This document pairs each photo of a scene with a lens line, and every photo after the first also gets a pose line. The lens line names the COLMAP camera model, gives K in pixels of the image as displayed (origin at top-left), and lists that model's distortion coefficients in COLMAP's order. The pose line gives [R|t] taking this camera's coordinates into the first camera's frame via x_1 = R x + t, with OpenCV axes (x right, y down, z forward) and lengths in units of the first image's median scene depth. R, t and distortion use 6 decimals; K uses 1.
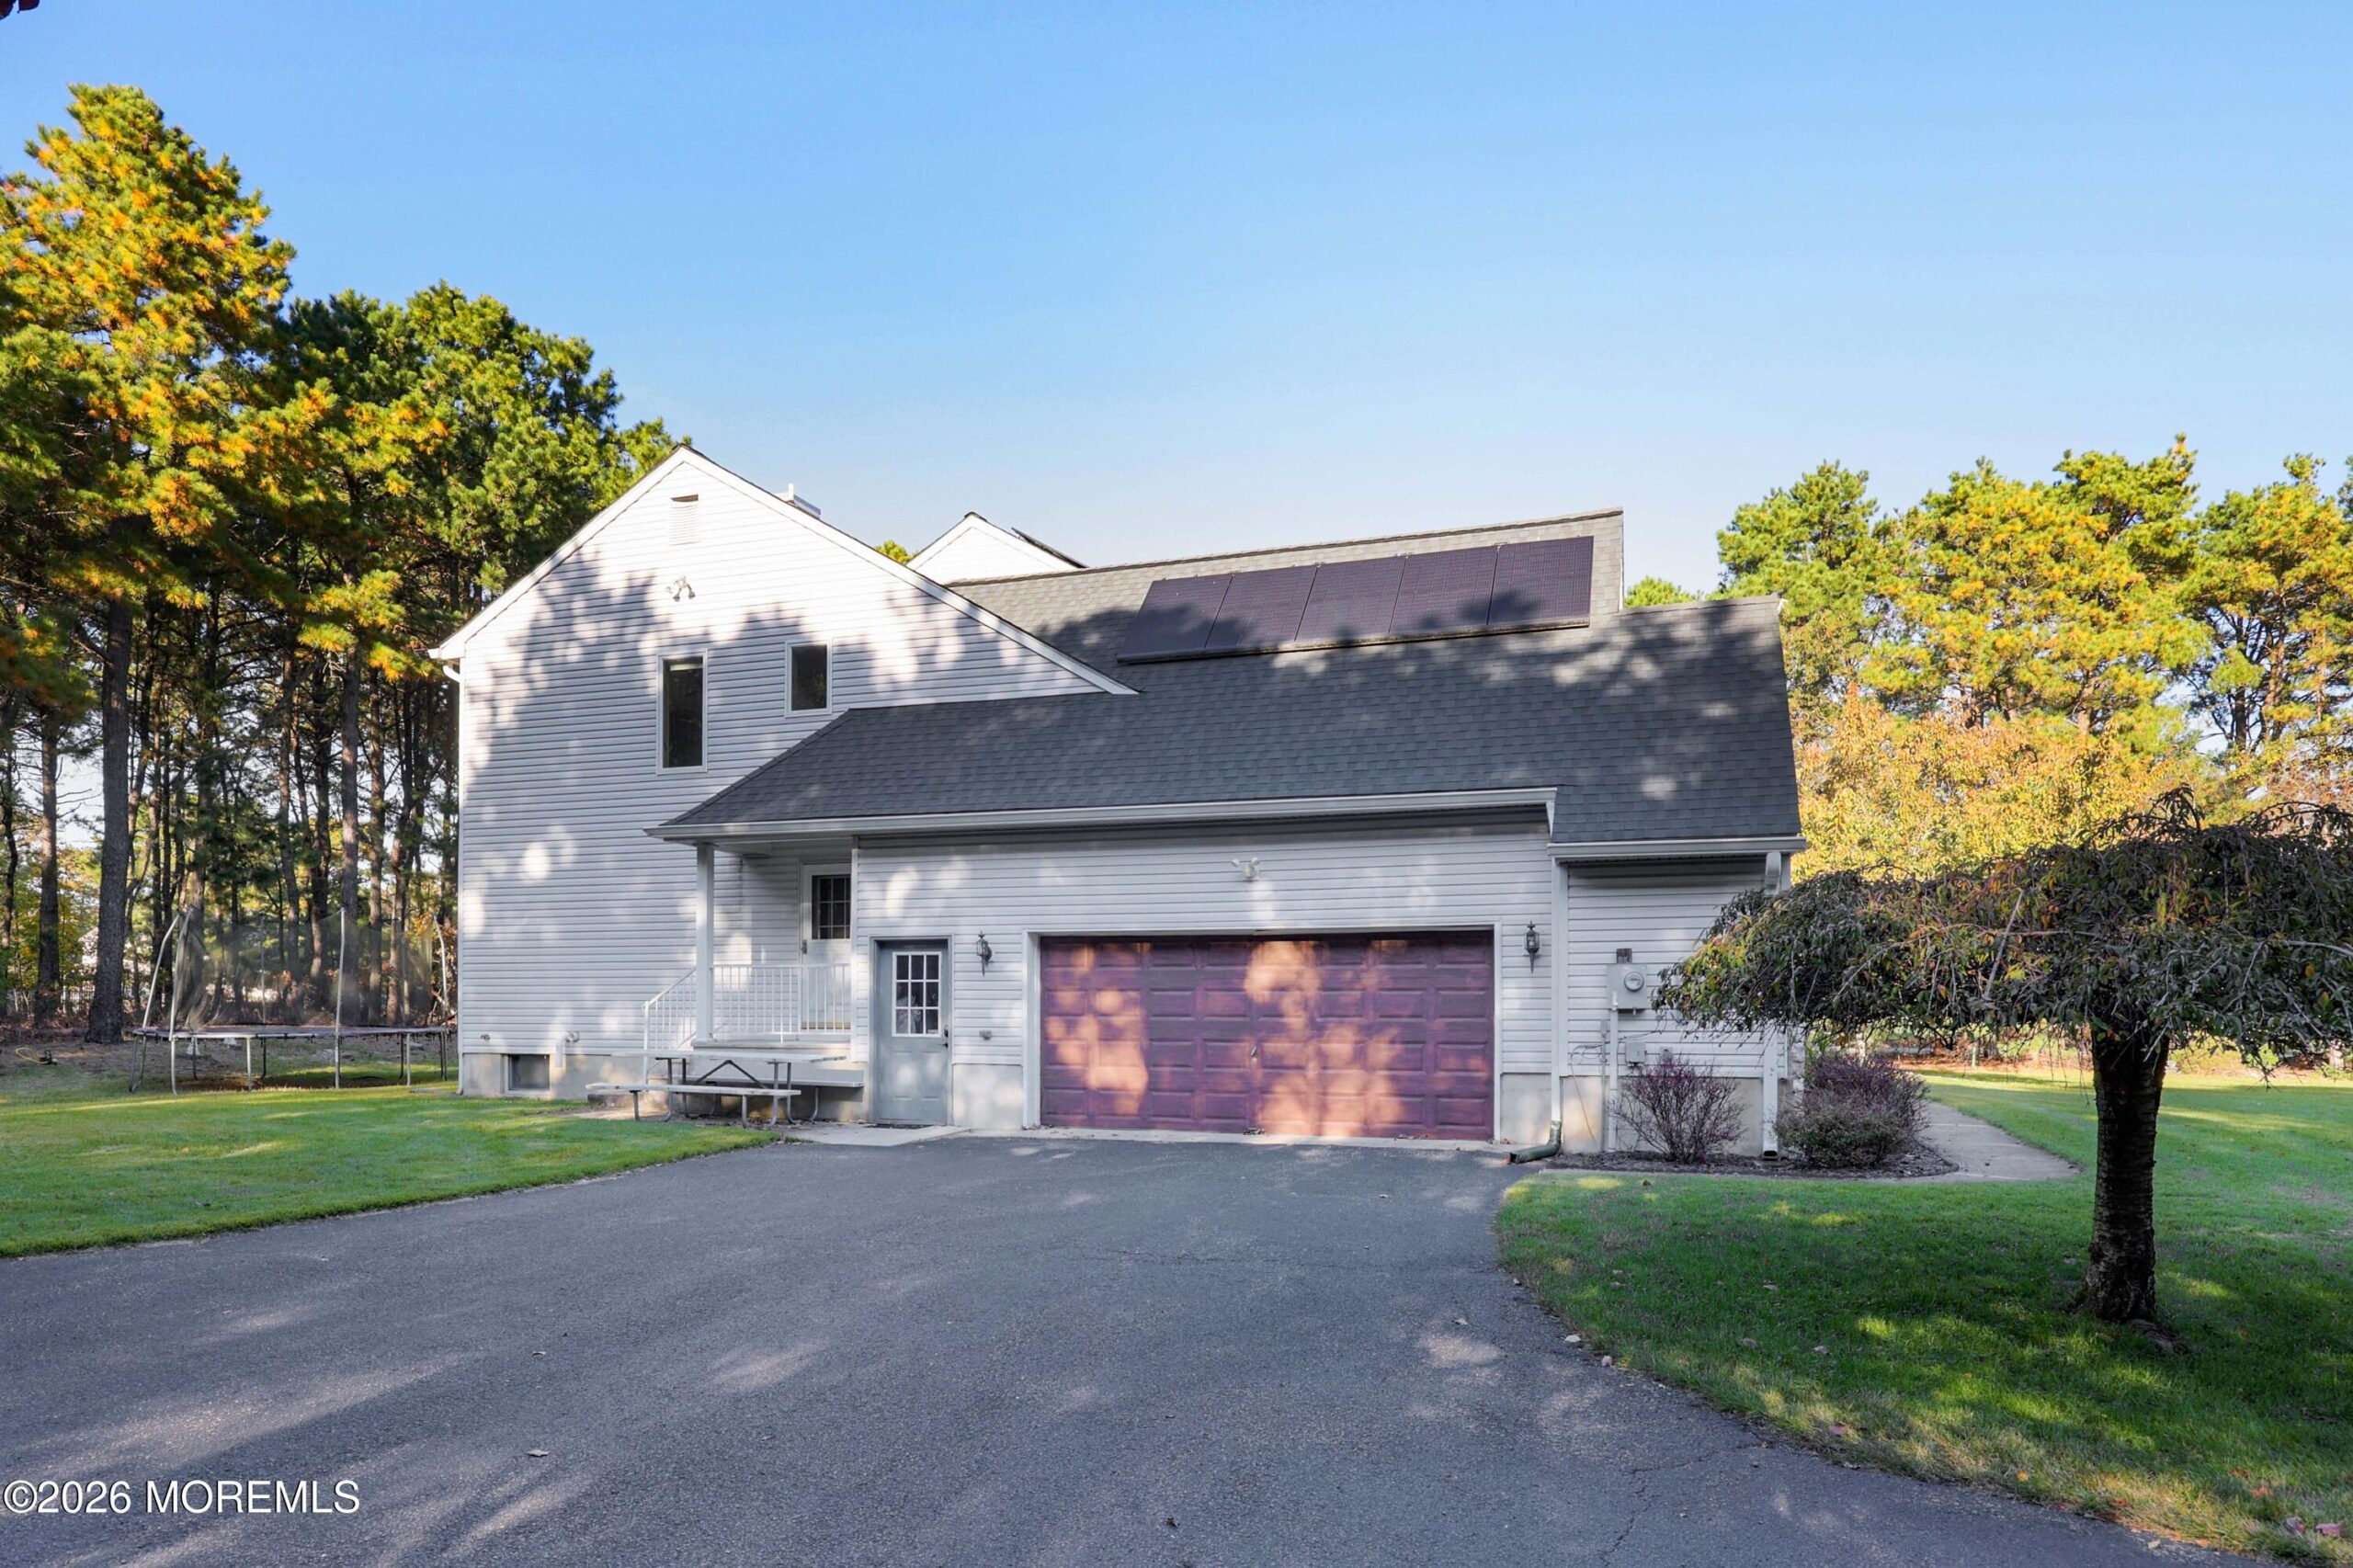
lens RADIAL K [[1406.7, 0, 1178.5], [0, 1406.7, 1016.0], [0, 0, 1]] dist [0.002591, -0.002733]
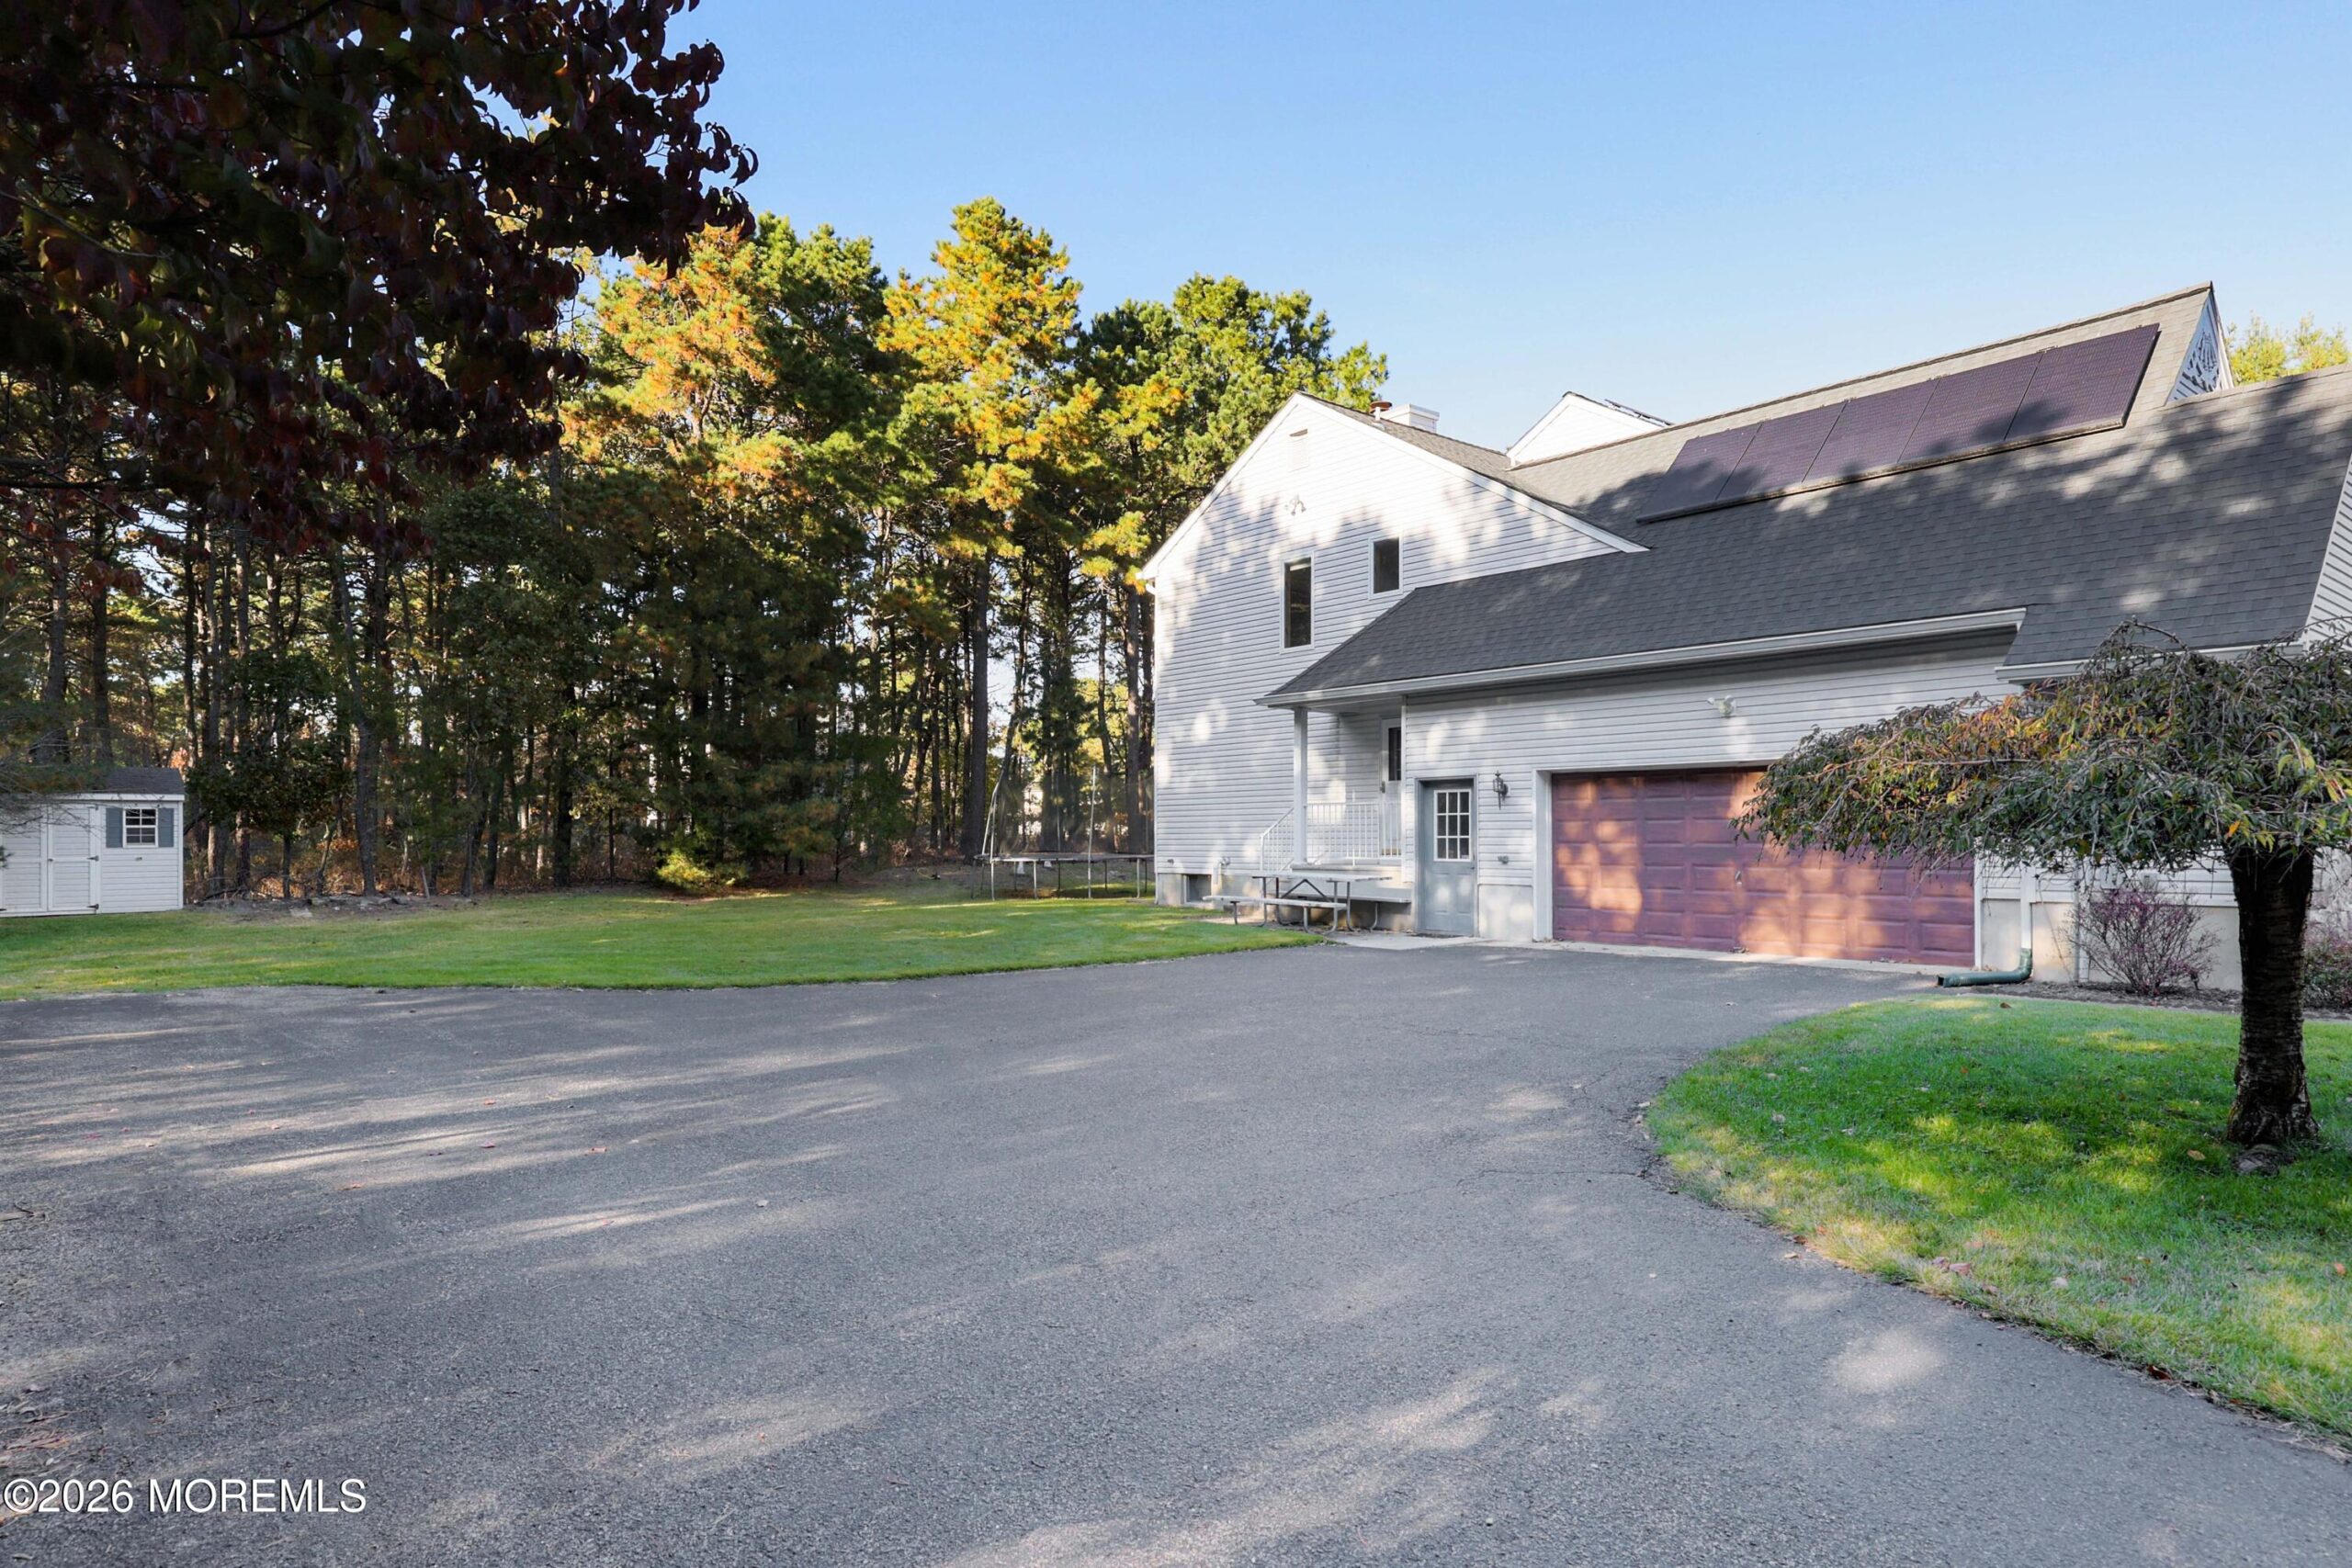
lens RADIAL K [[1291.1, 0, 1175.7], [0, 1291.1, 830.8], [0, 0, 1]] dist [-0.002332, -0.001066]
pose [[0.861796, -0.008628, -0.507182, 0.144606], [0.002845, 0.999922, -0.012176, 0.001338], [0.507247, 0.009050, 0.861753, -0.049930]]
